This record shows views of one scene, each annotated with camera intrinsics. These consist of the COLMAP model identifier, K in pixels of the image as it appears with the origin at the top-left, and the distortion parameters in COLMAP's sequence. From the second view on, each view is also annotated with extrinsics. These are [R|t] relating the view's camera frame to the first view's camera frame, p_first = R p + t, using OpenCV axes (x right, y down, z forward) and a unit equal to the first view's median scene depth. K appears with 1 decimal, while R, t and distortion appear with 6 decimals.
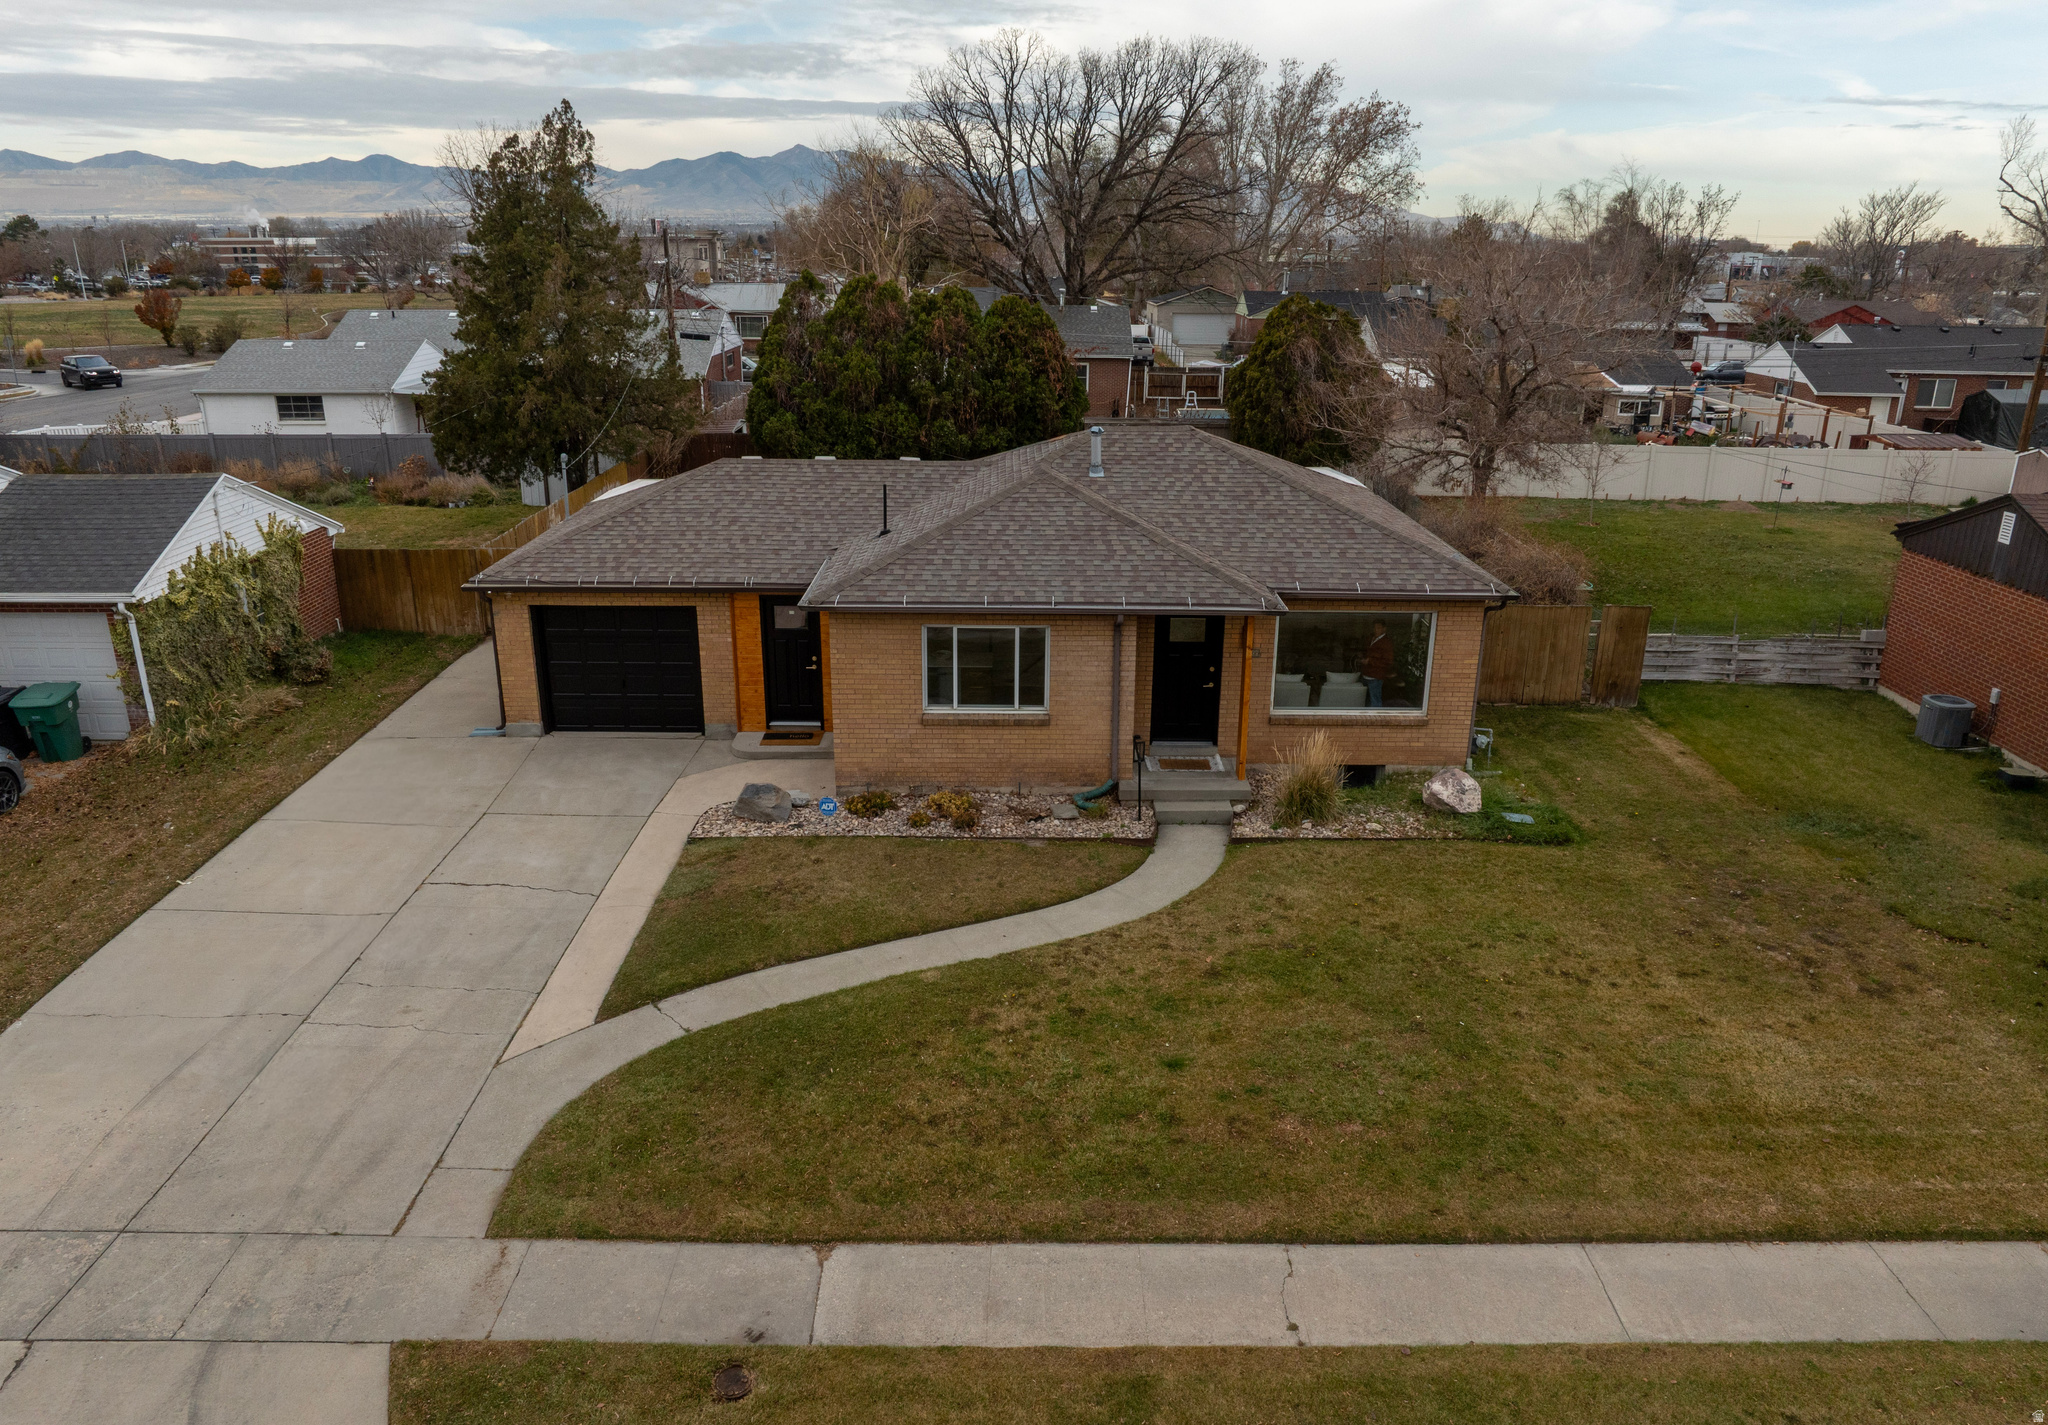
lens RADIAL K [[1448.7, 0, 1030.3], [0, 1448.7, 745.7], [0, 0, 1]] dist [-0.041028, -0.004742]
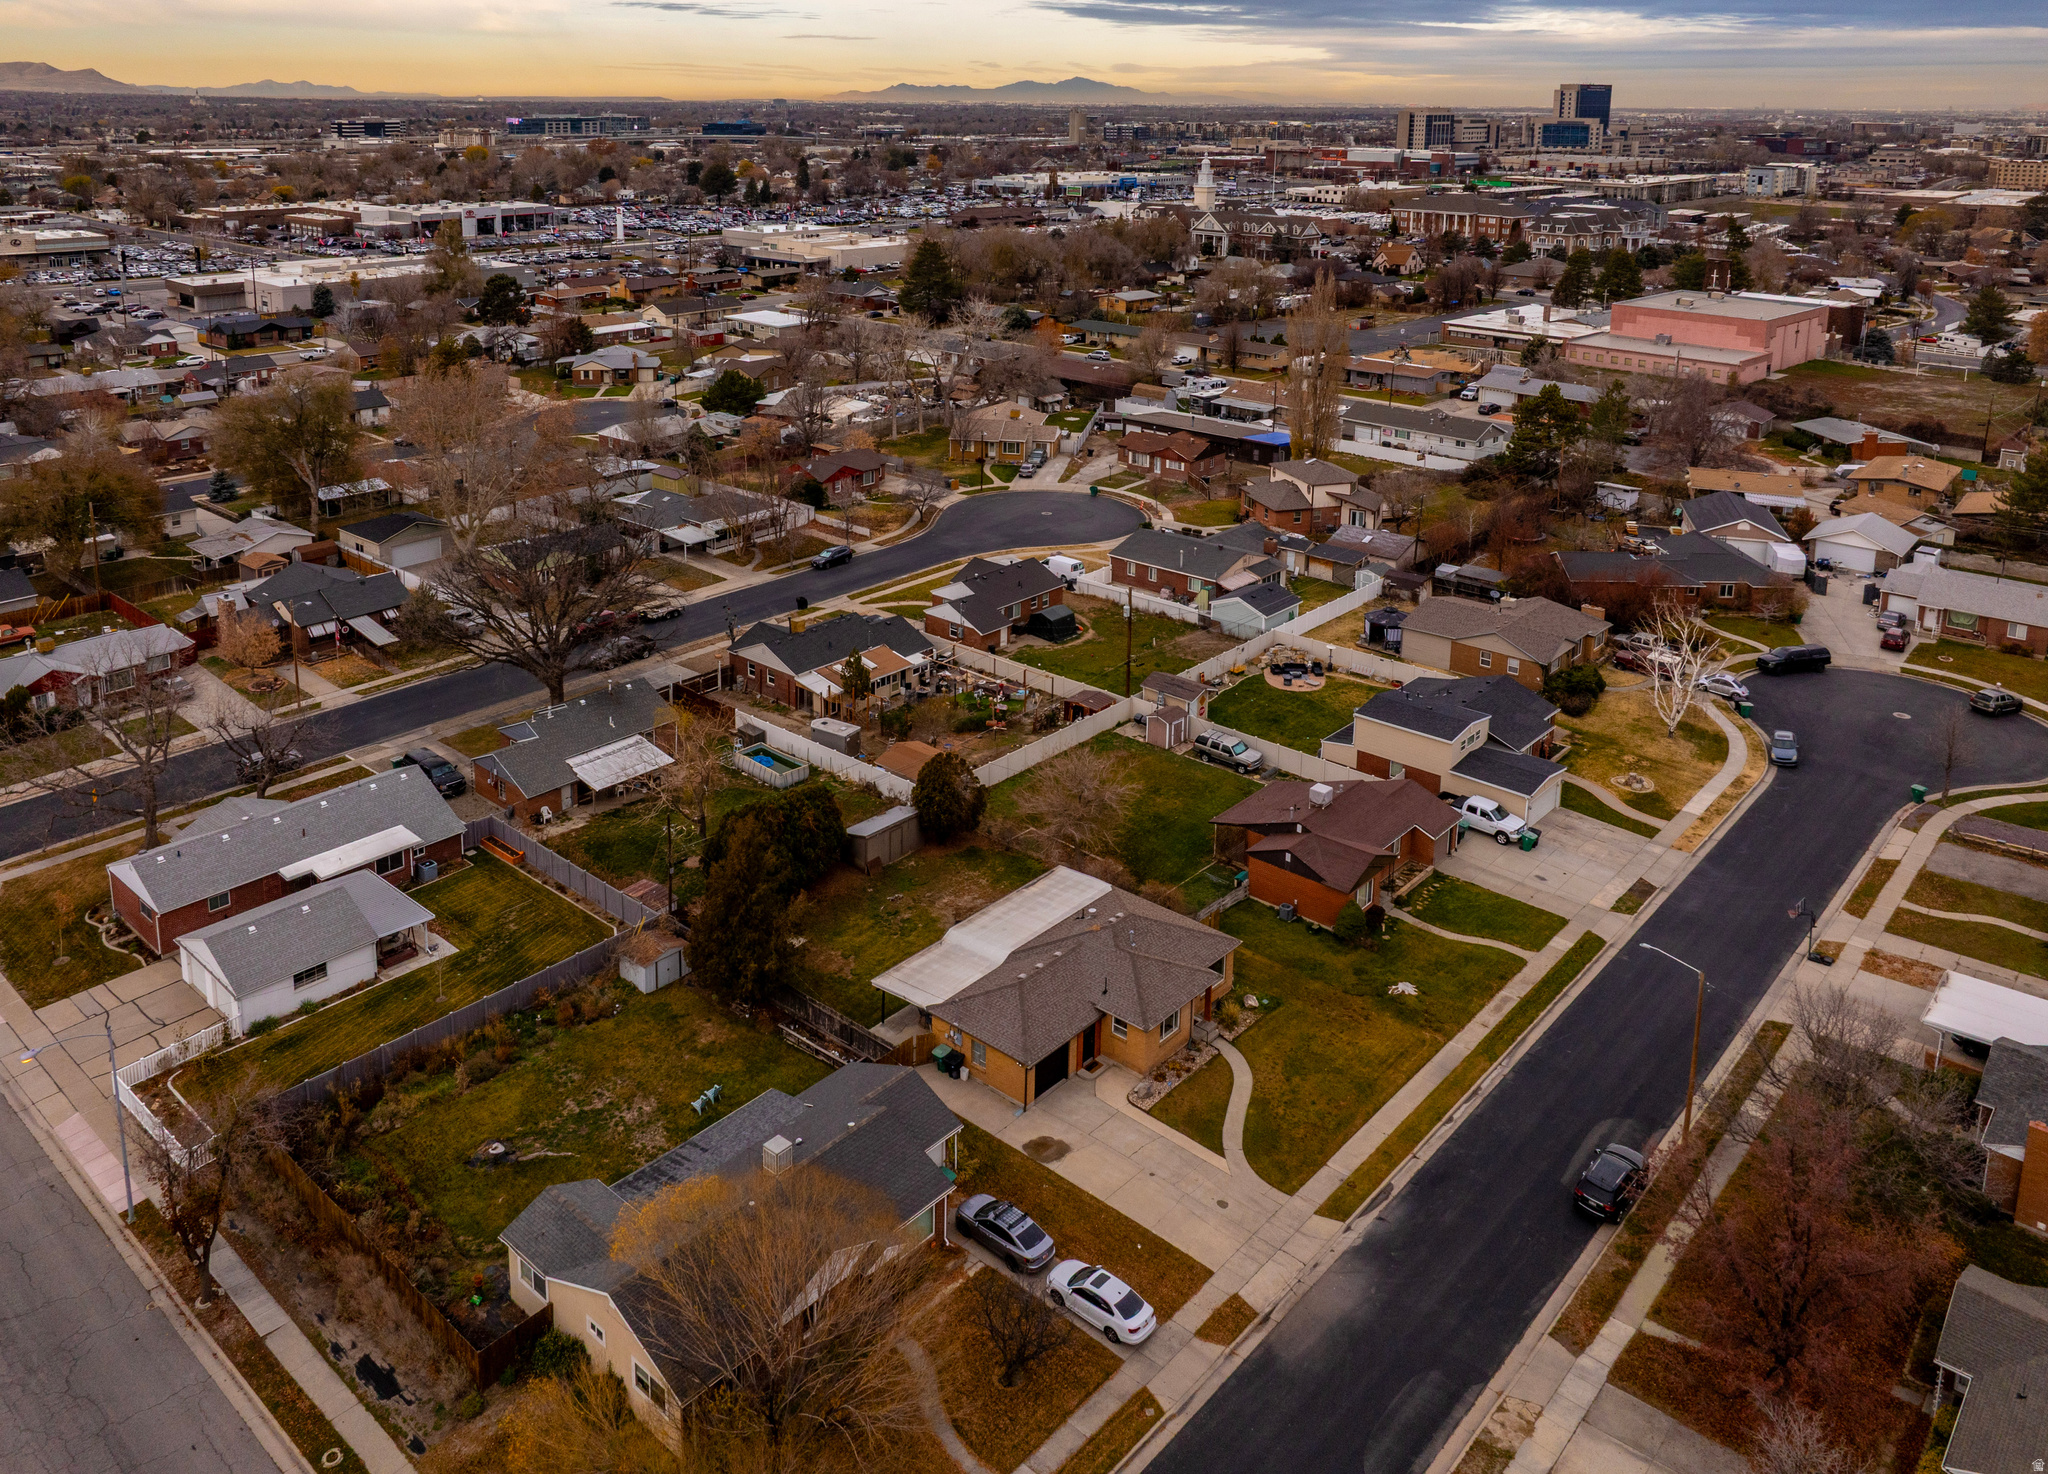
lens RADIAL K [[1512.6, 0, 975.9], [0, 1512.6, 419.6], [0, 0, 1]] dist [-0.004472, -0.010507]
pose [[0.679082, -0.154846, 0.717545, -2.503914], [0.242251, 0.970009, -0.019938, -1.379700], [-0.692938, 0.187365, 0.696227, -1.375040]]
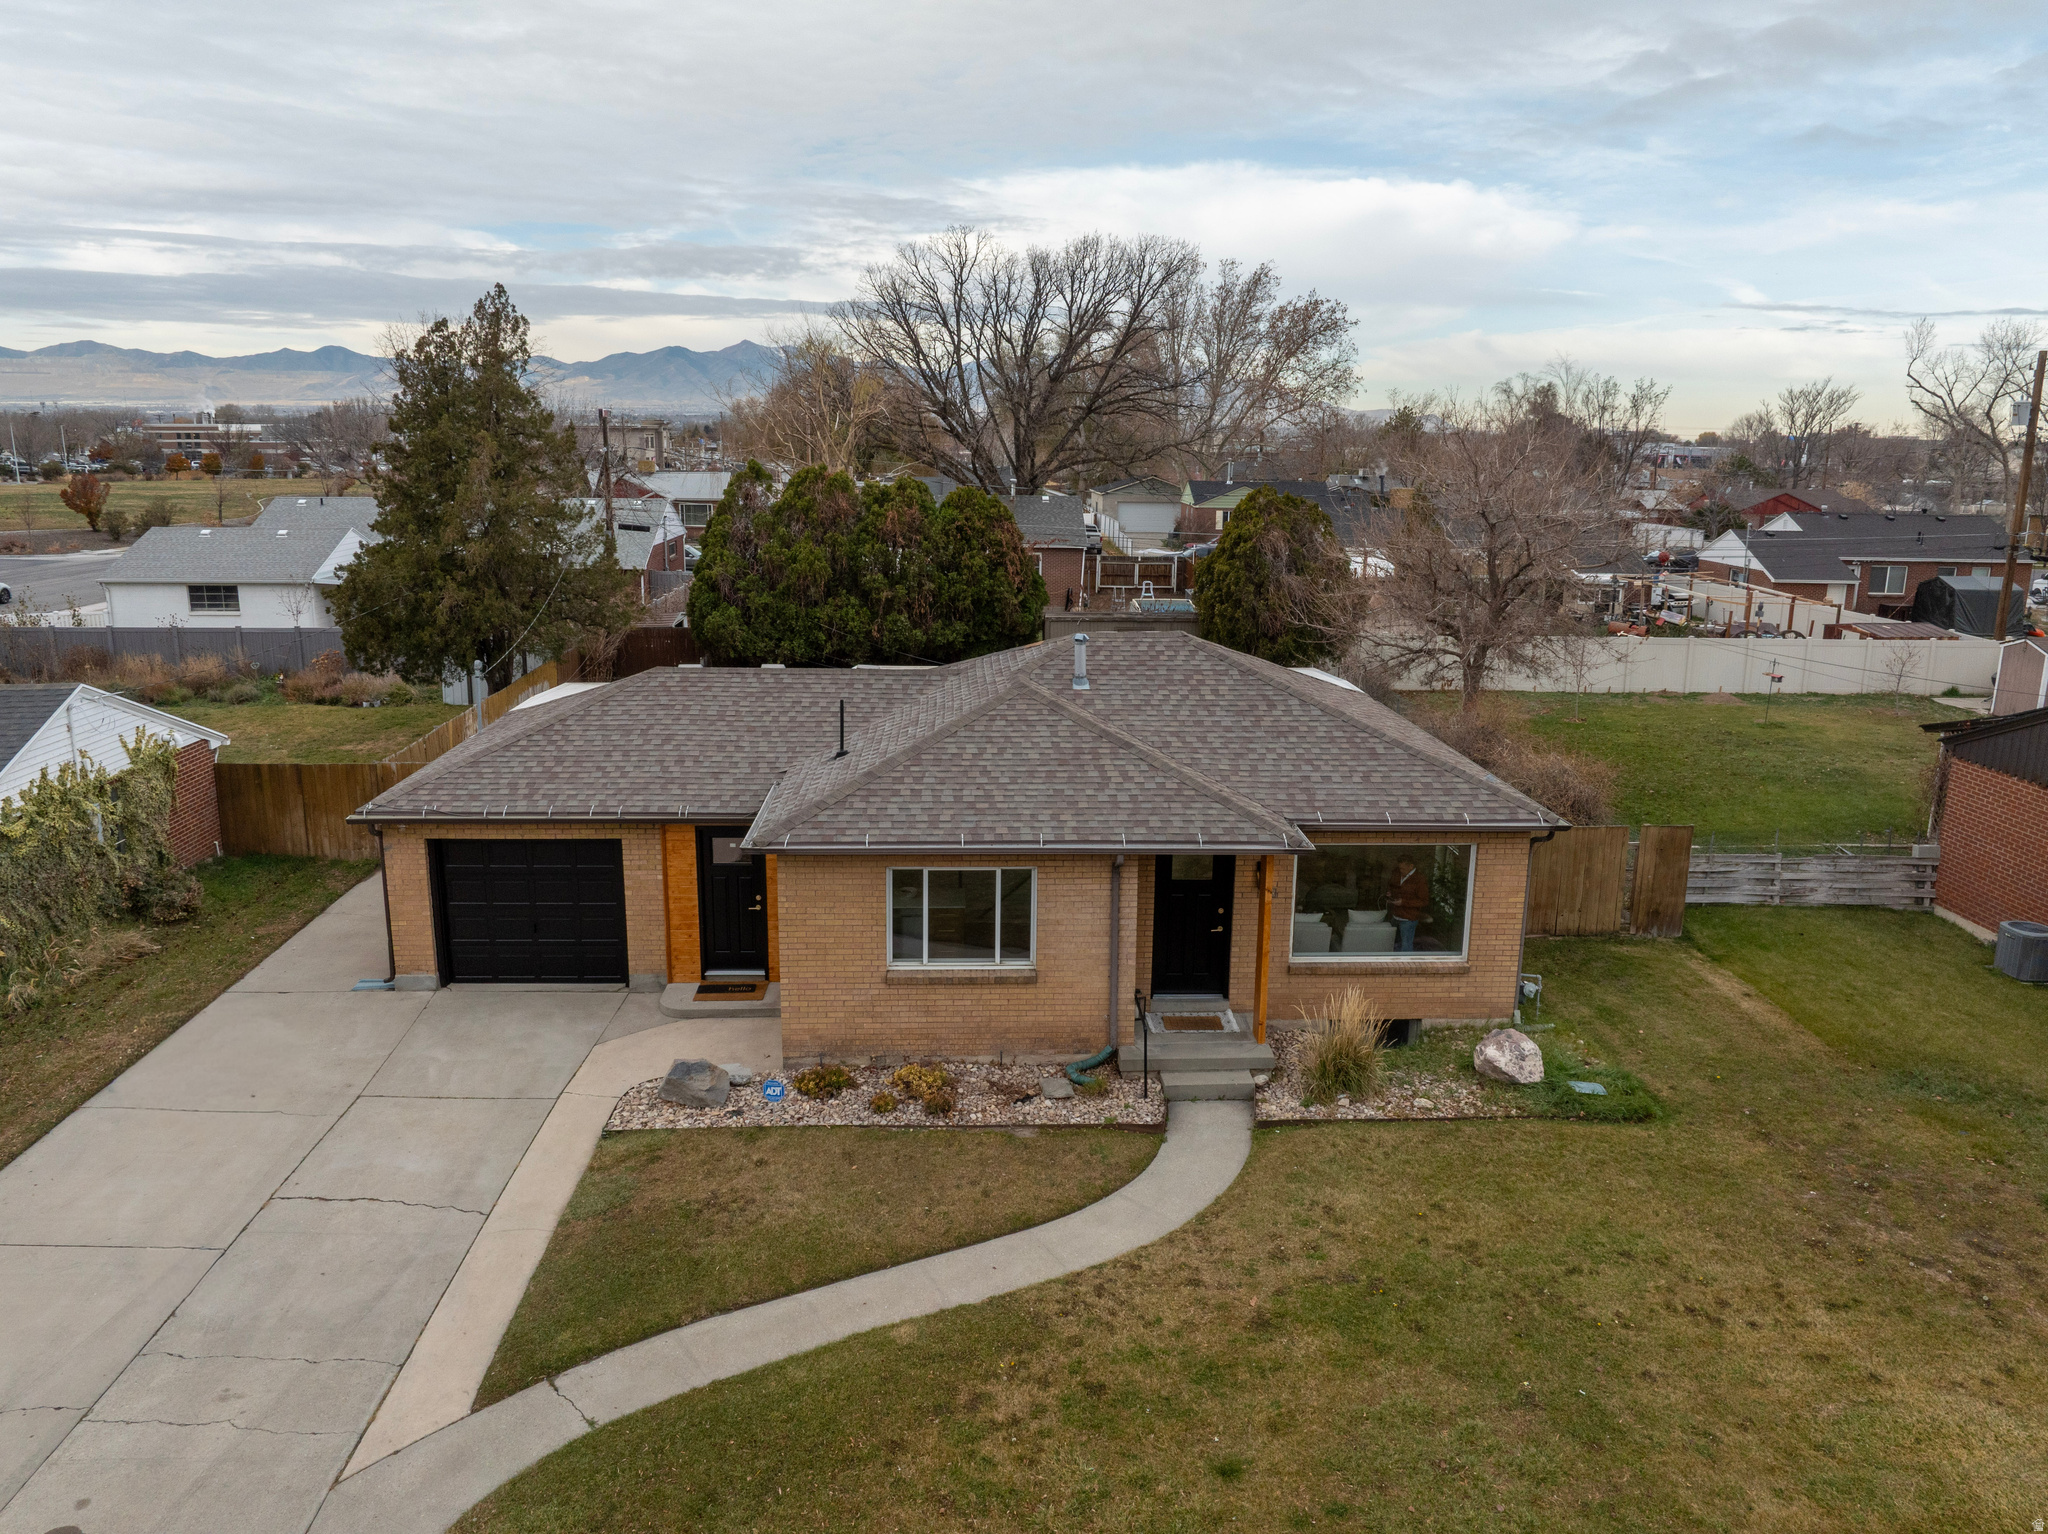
lens RADIAL K [[1446.2, 0, 1028.6], [0, 1446.2, 743.9], [0, 0, 1]] dist [-0.043735, 0.002570]
pose [[0.999196, -0.004635, 0.039831, -0.022259], [0.009528, 0.992294, -0.123541, -0.044516], [-0.038952, 0.123821, 0.991540, 0.129496]]
